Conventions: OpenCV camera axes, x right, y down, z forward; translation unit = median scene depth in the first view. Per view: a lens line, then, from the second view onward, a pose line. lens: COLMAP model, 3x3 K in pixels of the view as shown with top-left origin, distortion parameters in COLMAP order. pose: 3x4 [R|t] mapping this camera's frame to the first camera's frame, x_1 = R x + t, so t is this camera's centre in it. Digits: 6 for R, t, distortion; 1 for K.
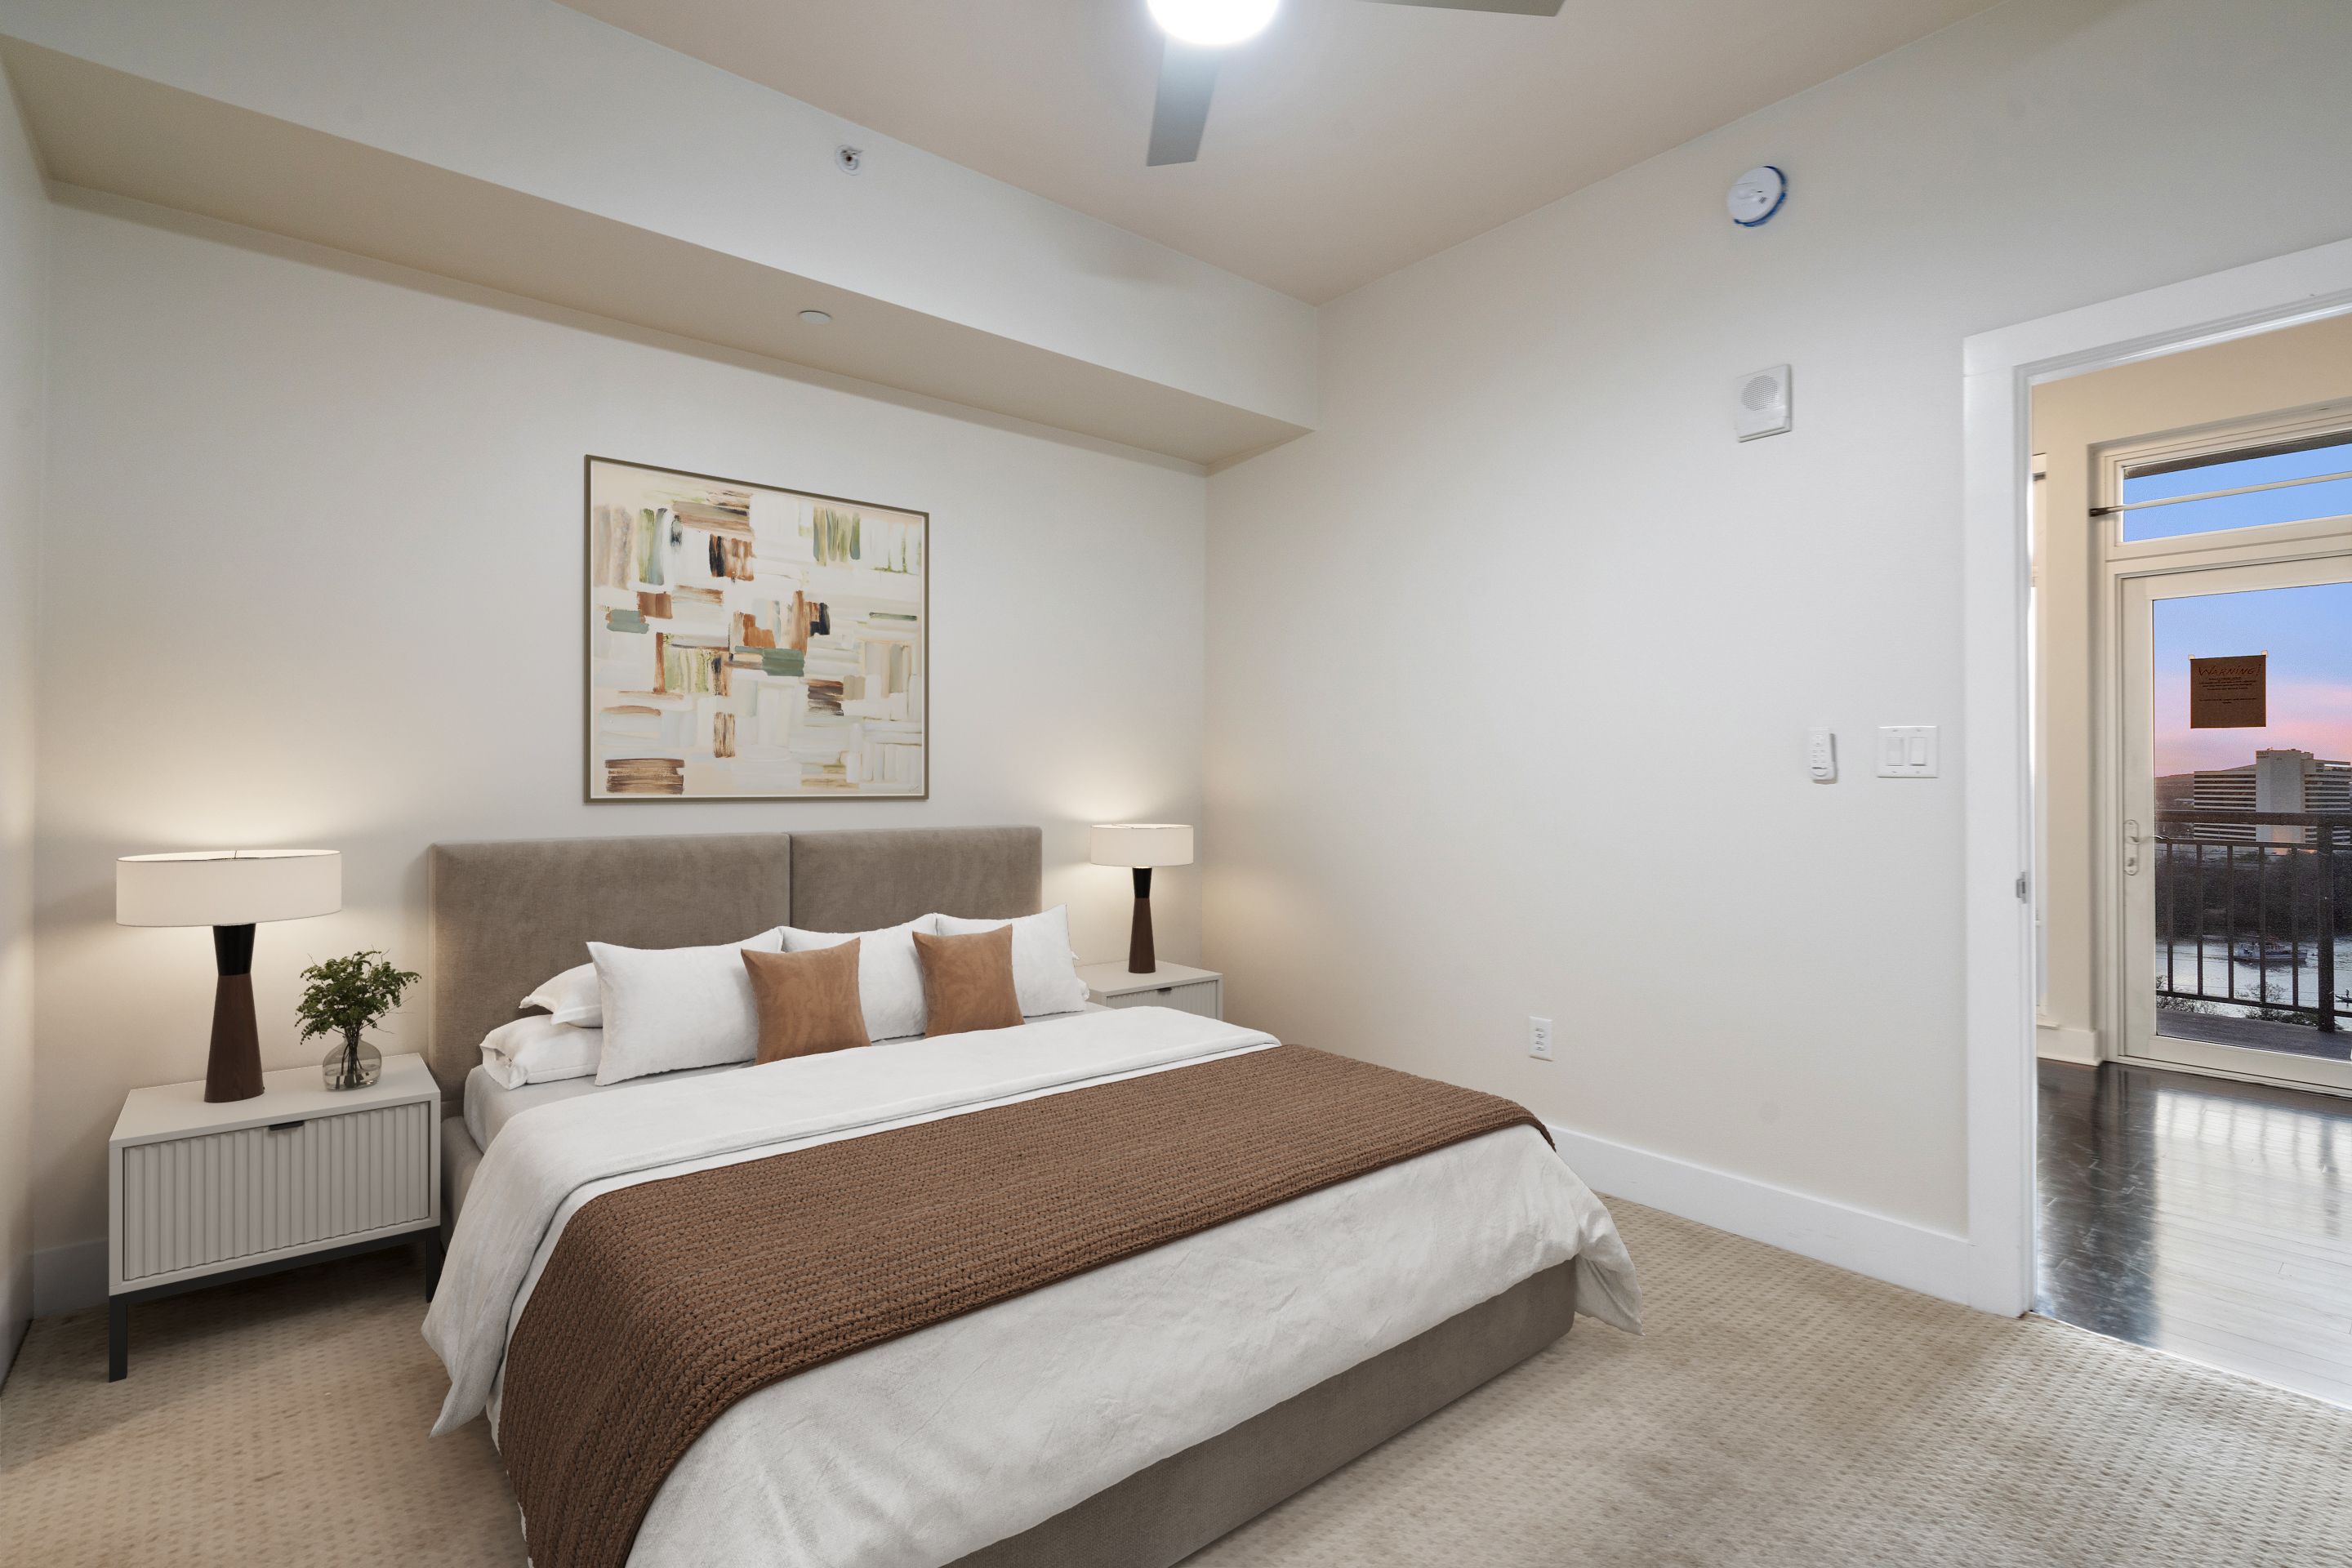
lens RADIAL K [[1105.0, 0, 1176.0], [0, 1105.0, 784.0], [0, 0, 1]] dist [0.000540, 0.000074]
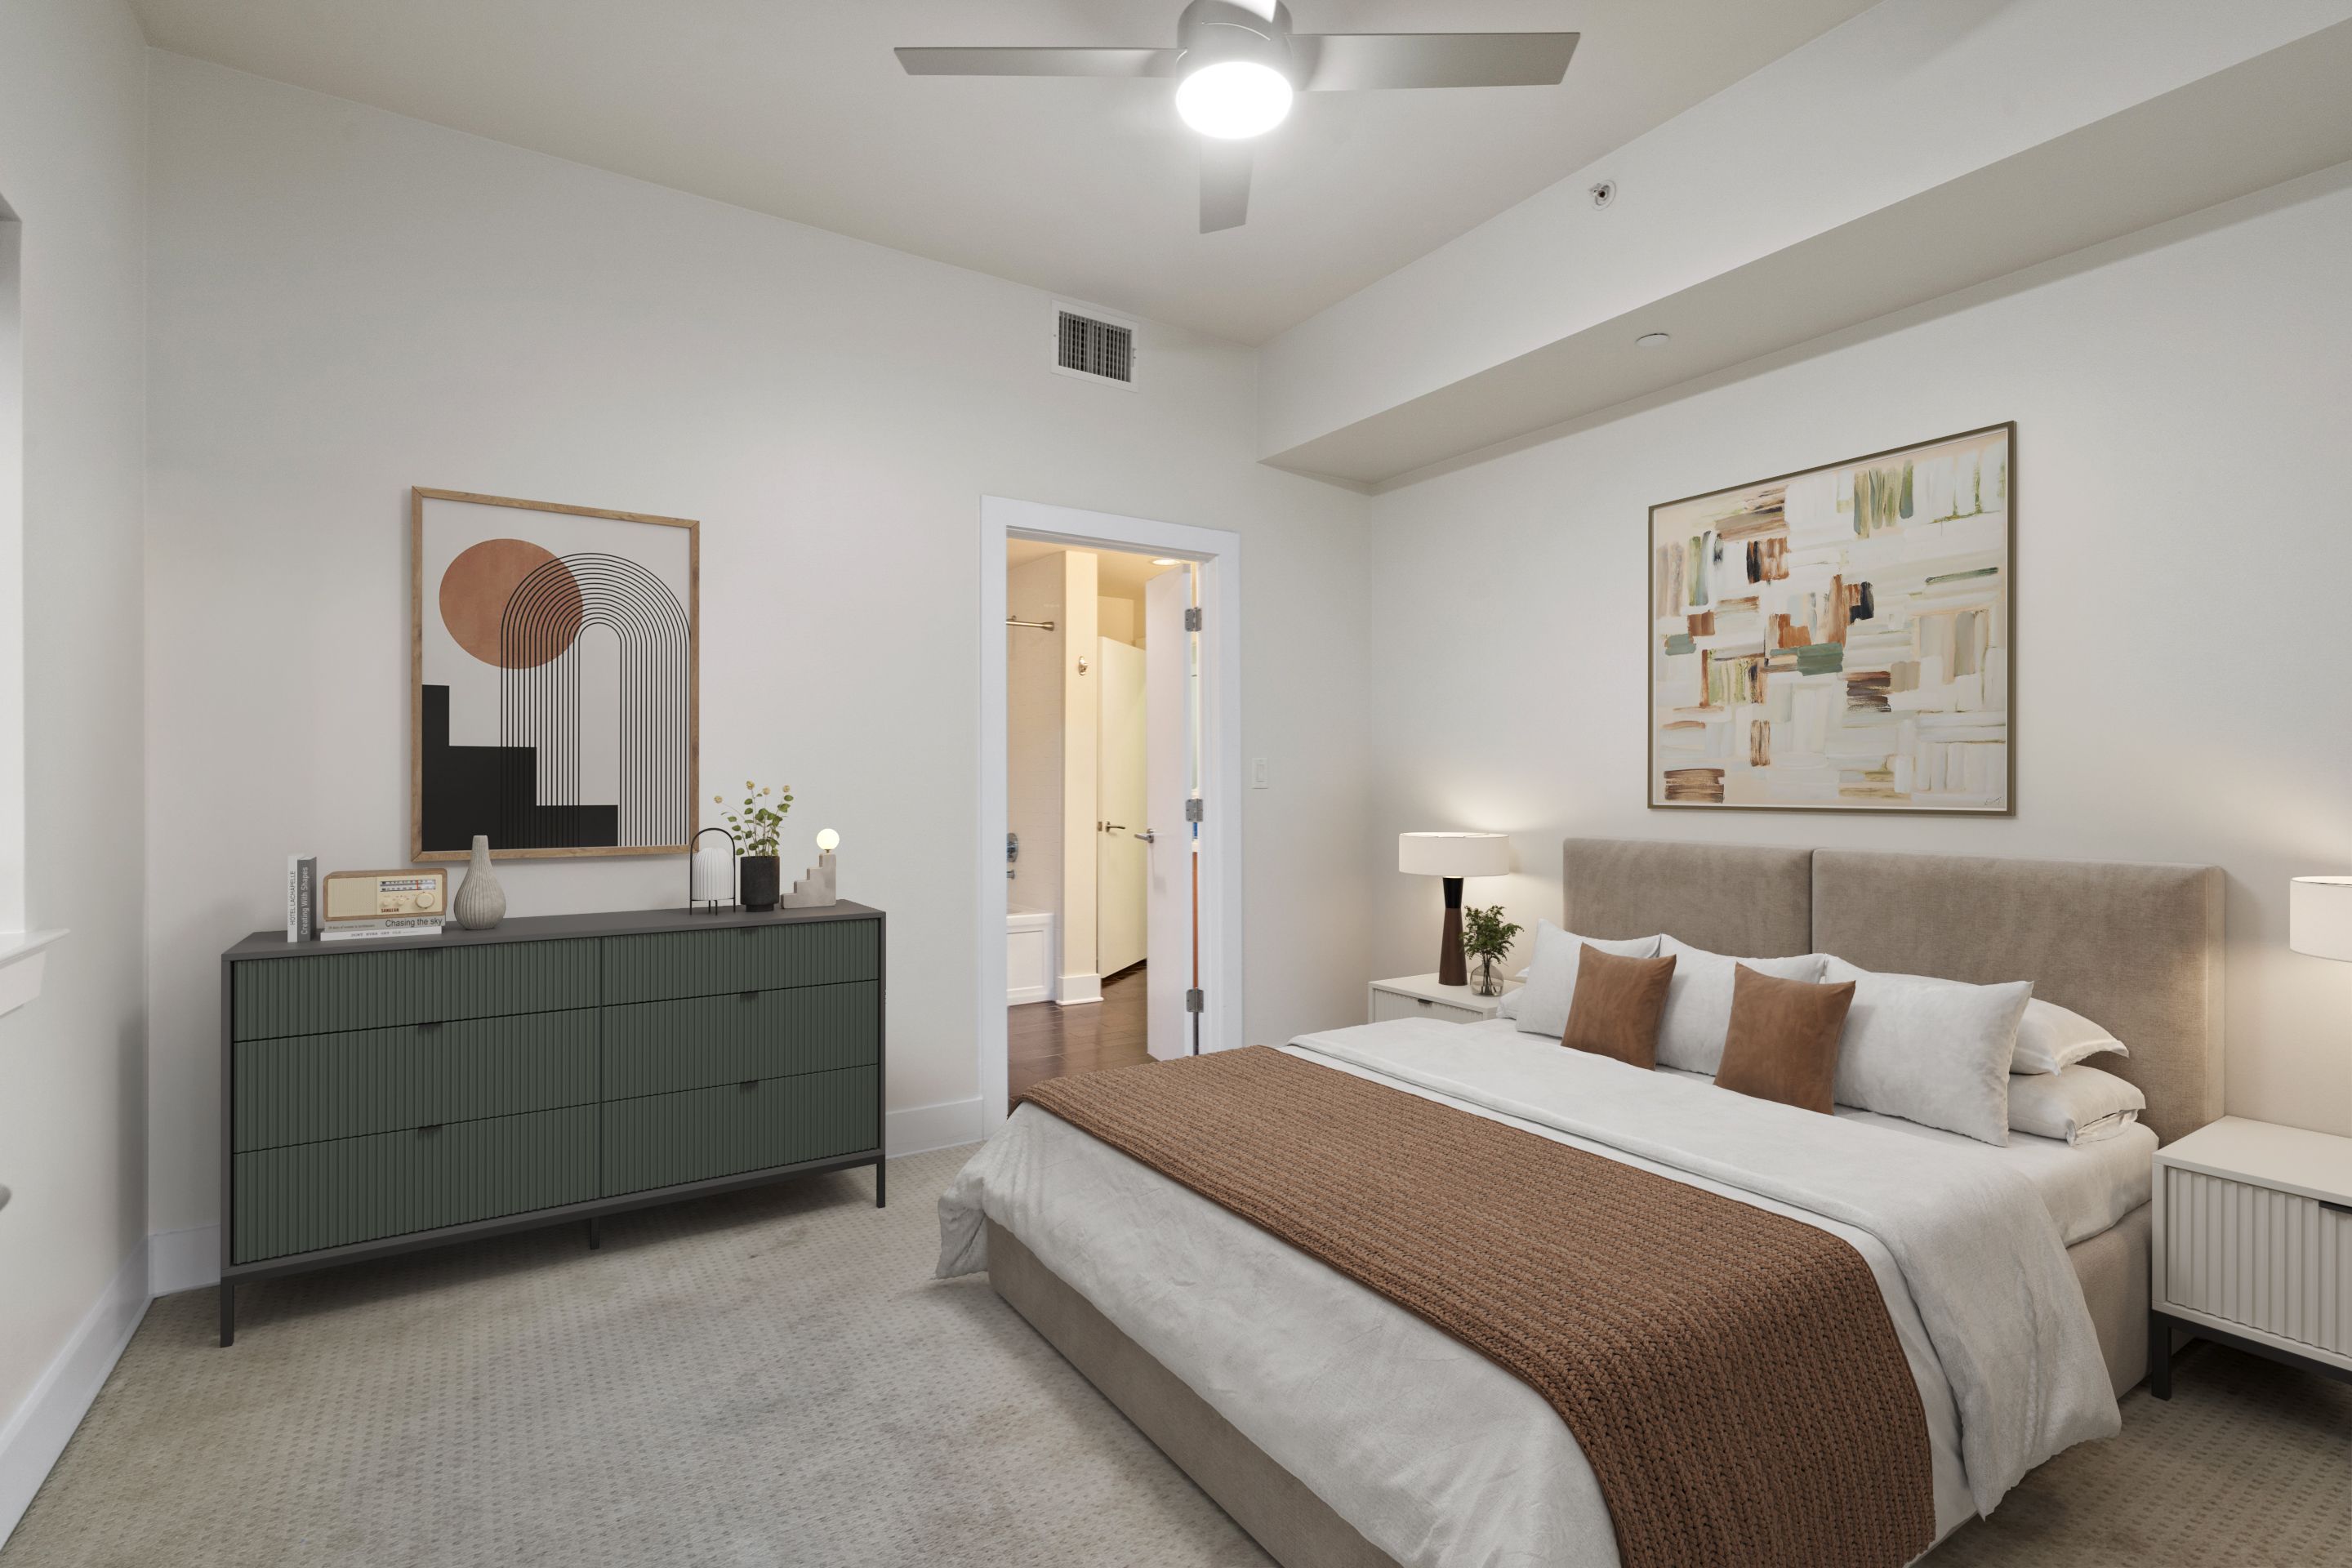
lens RADIAL K [[1105.0, 0, 1176.0], [0, 1105.0, 784.0], [0, 0, 1]] dist [0.000540, 0.000074]
pose [[-0.115481, -0.002867, -0.993306, 0.619605], [-0.003518, 0.999991, -0.002477, -0.003989], [0.993303, 0.003209, -0.115490, 0.599379]]
